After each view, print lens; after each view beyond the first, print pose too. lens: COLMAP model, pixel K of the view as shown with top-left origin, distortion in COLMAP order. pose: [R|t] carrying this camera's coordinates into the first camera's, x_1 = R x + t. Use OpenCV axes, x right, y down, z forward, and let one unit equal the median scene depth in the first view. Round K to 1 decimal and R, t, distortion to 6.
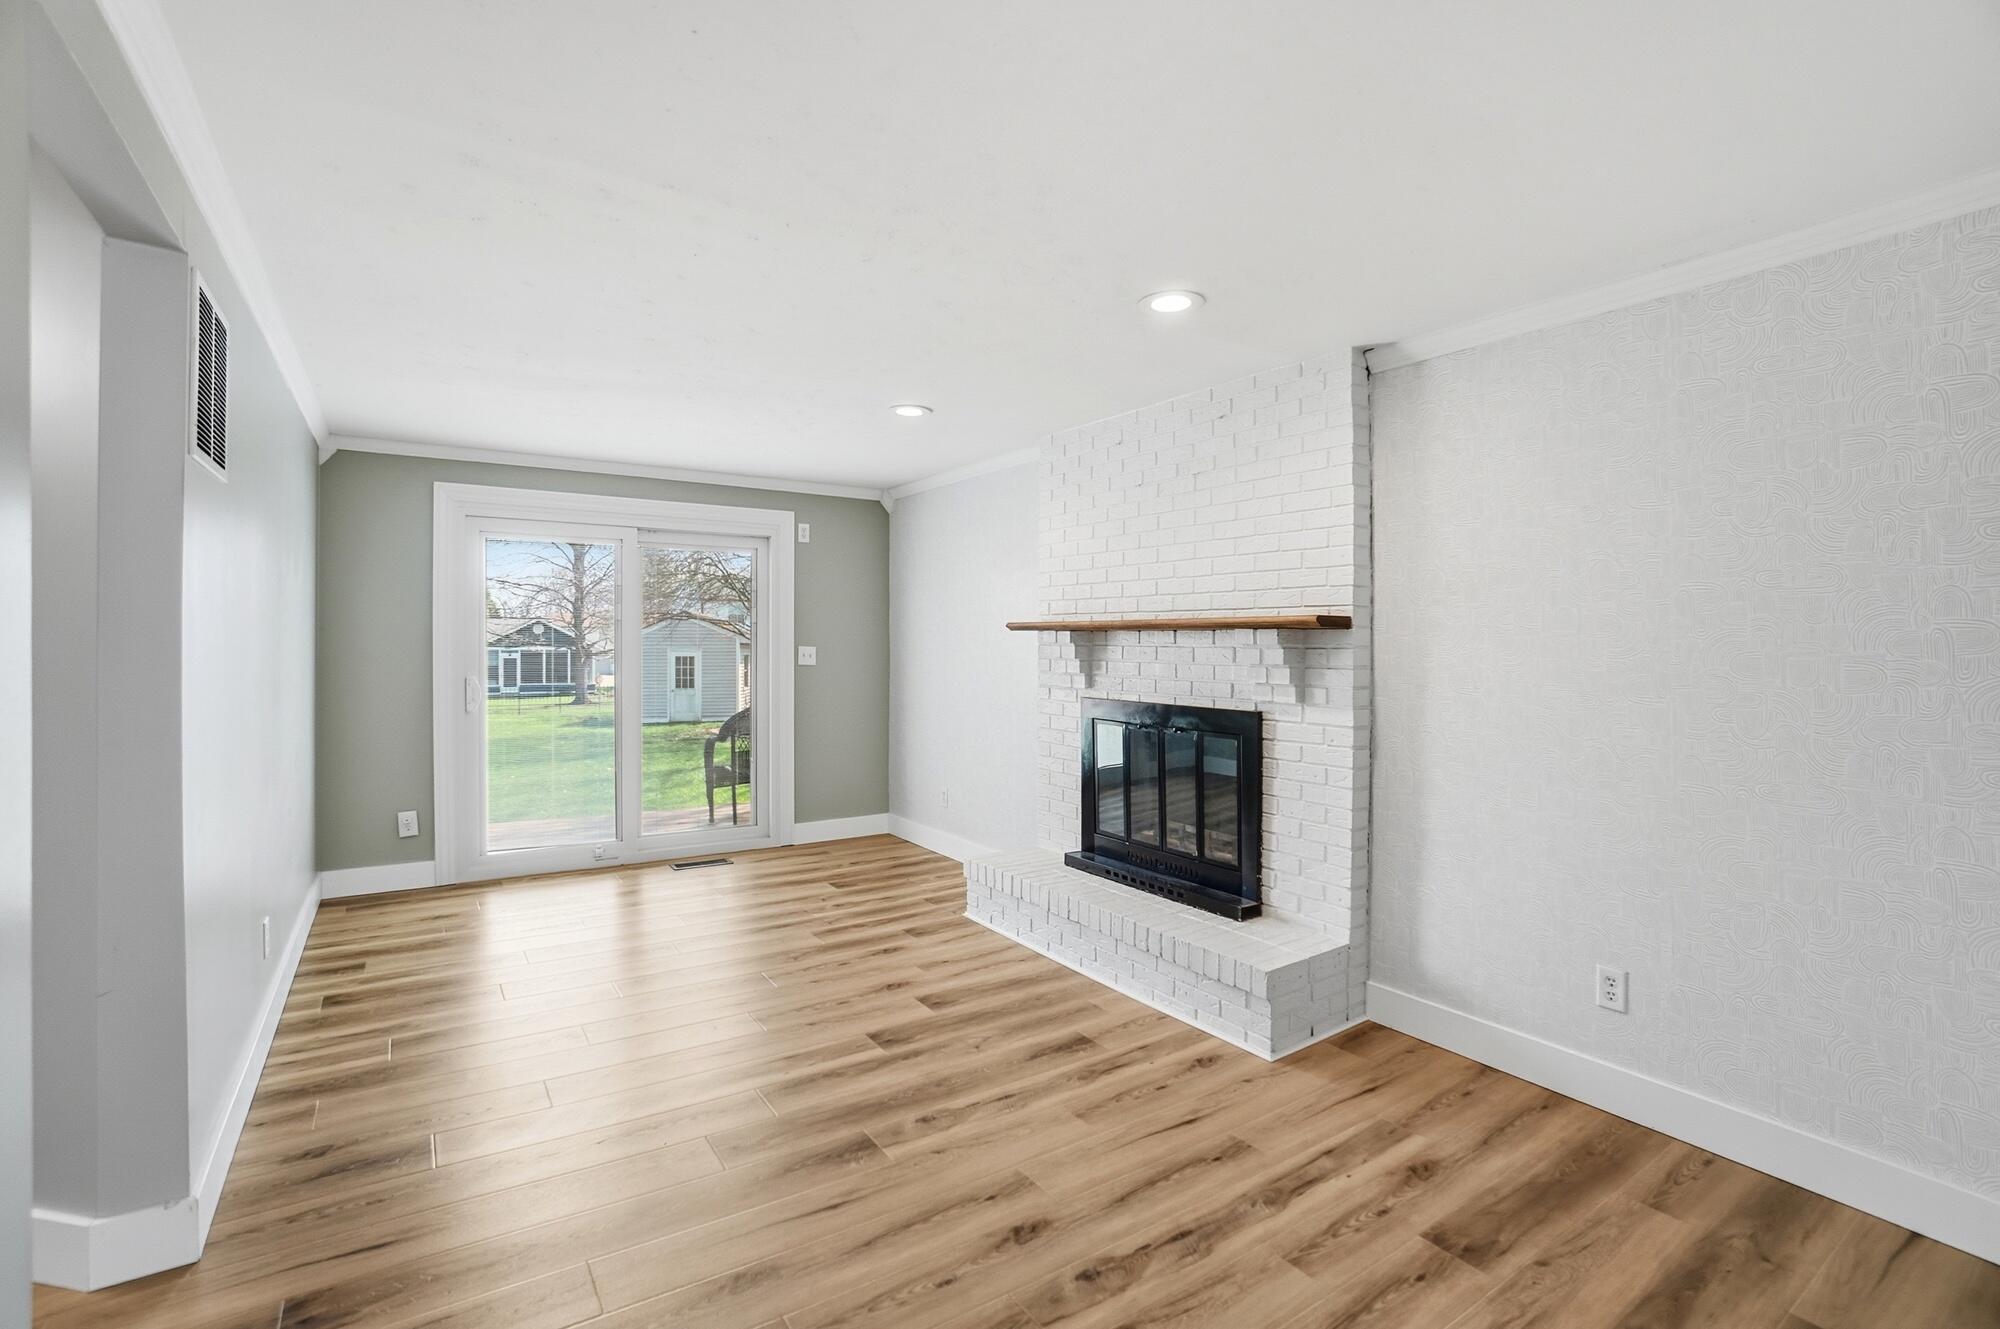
lens RADIAL K [[883.8, 0, 965.7], [0, 883.8, 635.1], [0, 0, 1]] dist [-0.045876, 0.014662]
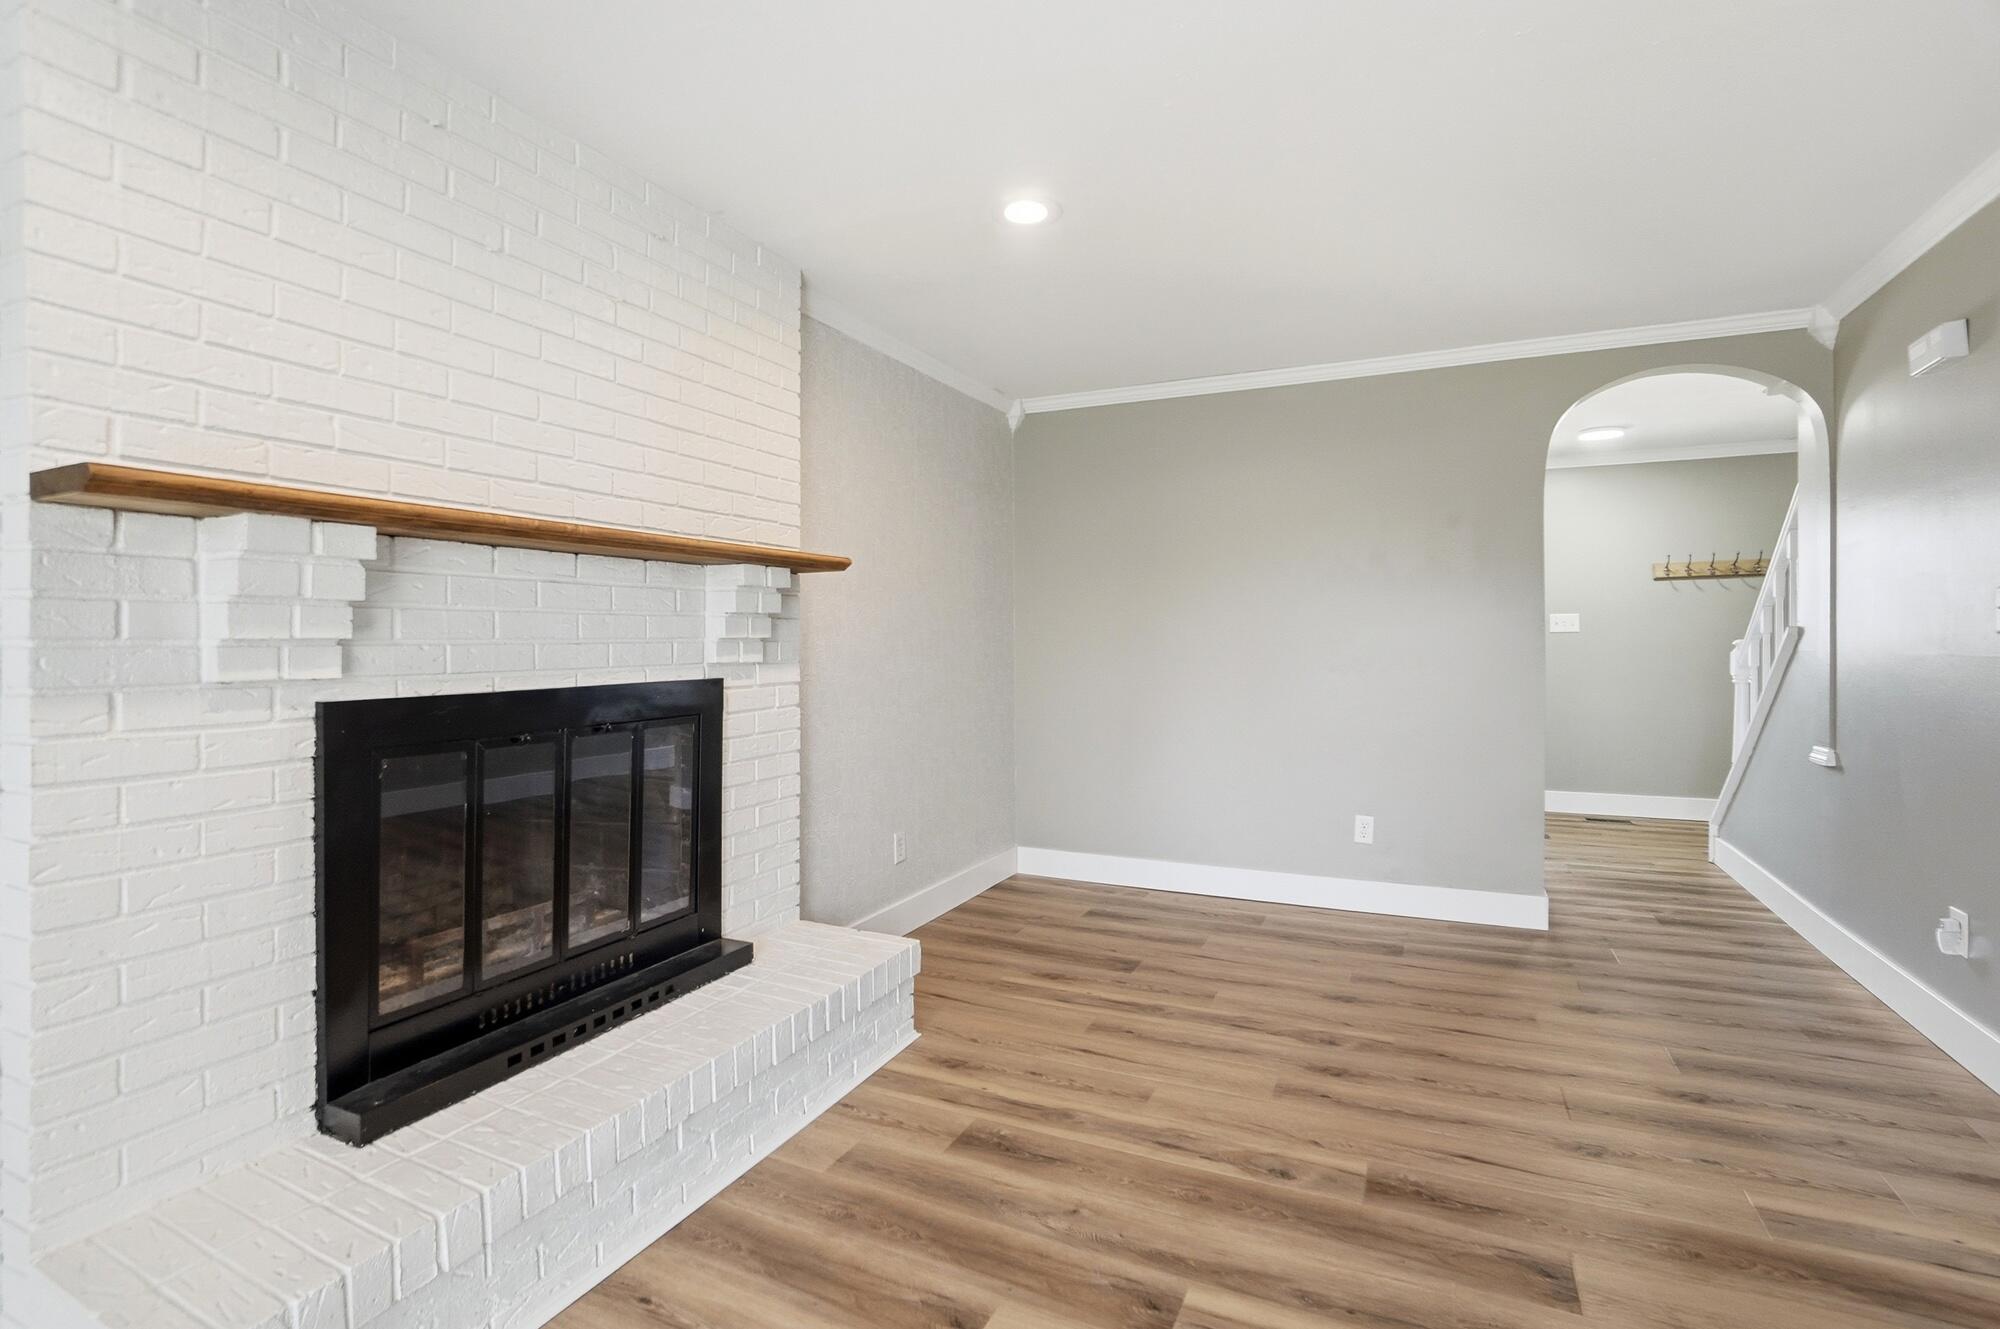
lens RADIAL K [[883.8, 0, 1037.8], [0, 883.8, 638.8], [0, 0, 1]] dist [-0.045876, 0.014662]
pose [[-0.534160, -0.003035, 0.845378, -0.598488], [-0.007025, 0.999975, -0.000849, 0.072269], [-0.845354, -0.006392, -0.534168, 1.627775]]
